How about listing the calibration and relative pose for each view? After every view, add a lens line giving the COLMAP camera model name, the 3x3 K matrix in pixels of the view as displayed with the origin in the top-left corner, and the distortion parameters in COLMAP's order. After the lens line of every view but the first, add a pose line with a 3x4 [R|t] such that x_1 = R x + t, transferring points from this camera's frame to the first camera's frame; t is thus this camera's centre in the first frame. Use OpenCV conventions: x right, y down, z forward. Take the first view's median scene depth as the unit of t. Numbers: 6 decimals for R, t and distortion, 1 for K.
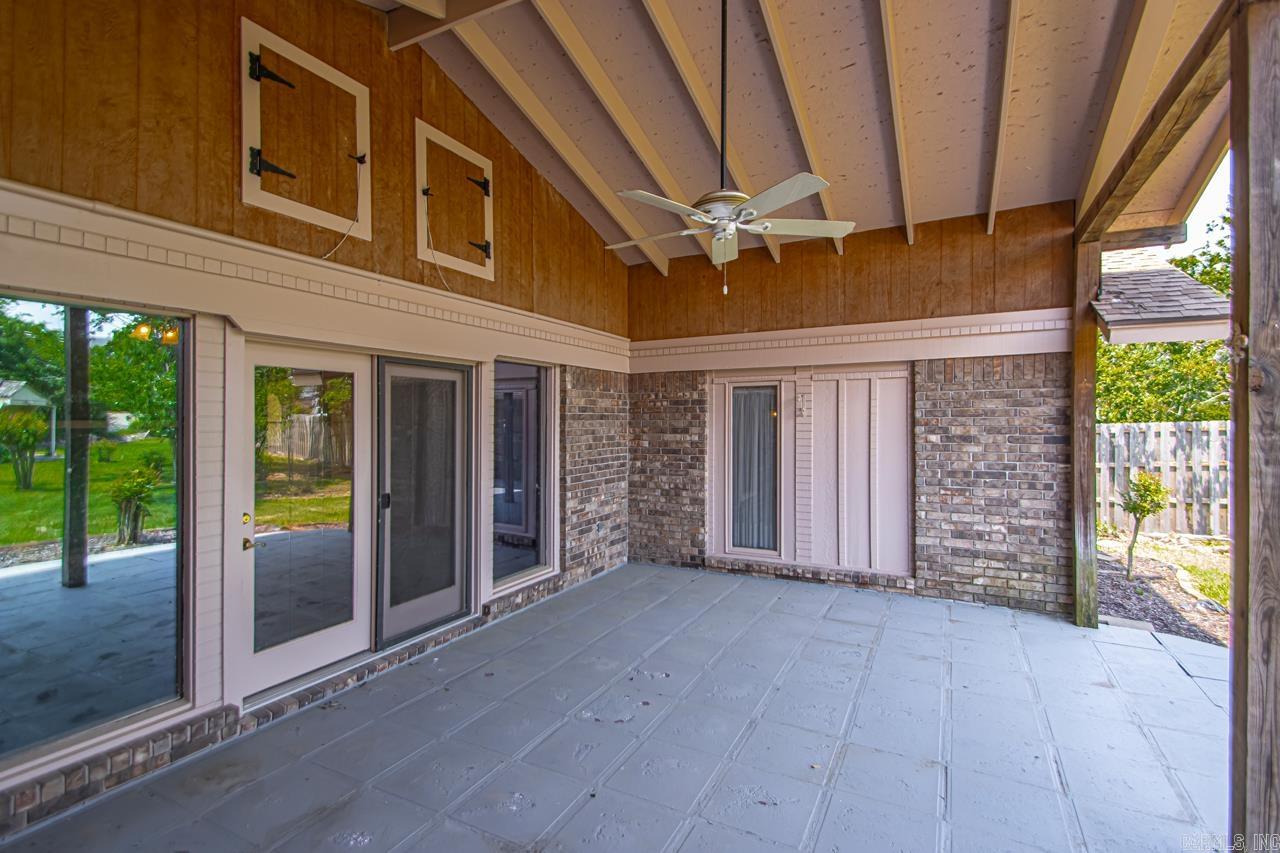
lens RADIAL K [[599.4, 0, 638.7], [0, 599.4, 414.3], [0, 0, 1]] dist [0.002904, 0.000201]
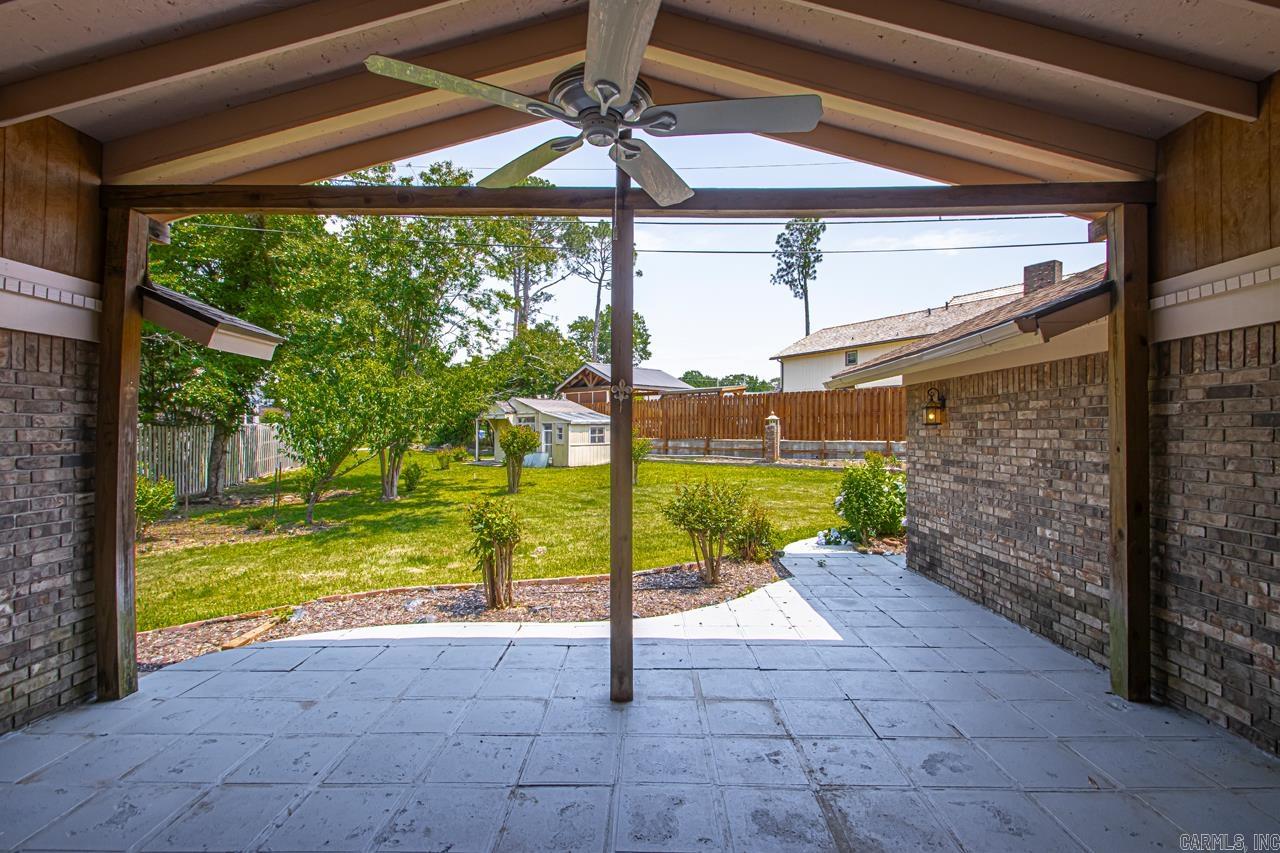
lens RADIAL K [[595.5, 0, 641.5], [0, 595.5, 429.4], [0, 0, 1]] dist [0.016109, -0.015230]
pose [[-0.460440, 0.004858, 0.887678, -0.245878], [-0.004989, 0.999955, -0.008061, 0.007270], [-0.887677, -0.008140, -0.460395, 0.706425]]
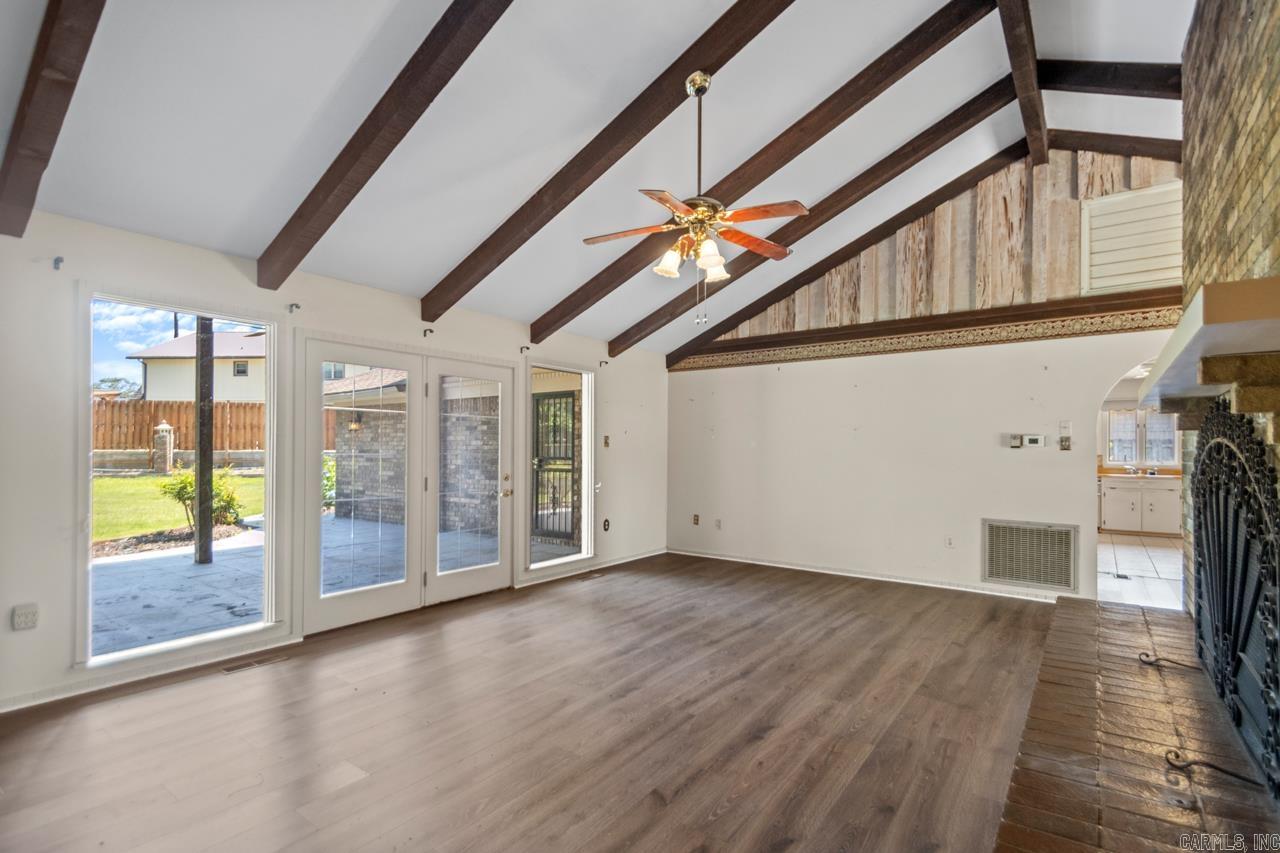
lens RADIAL K [[600.5, 0, 656.7], [0, 600.5, 448.1], [0, 0, 1]] dist [0.019571, -0.014986]
pose [[-0.991751, -0.001459, 0.128167, -0.815994], [-0.002813, 0.999942, -0.010378, 0.067924], [-0.128145, -0.010653, -0.991698, 1.656286]]
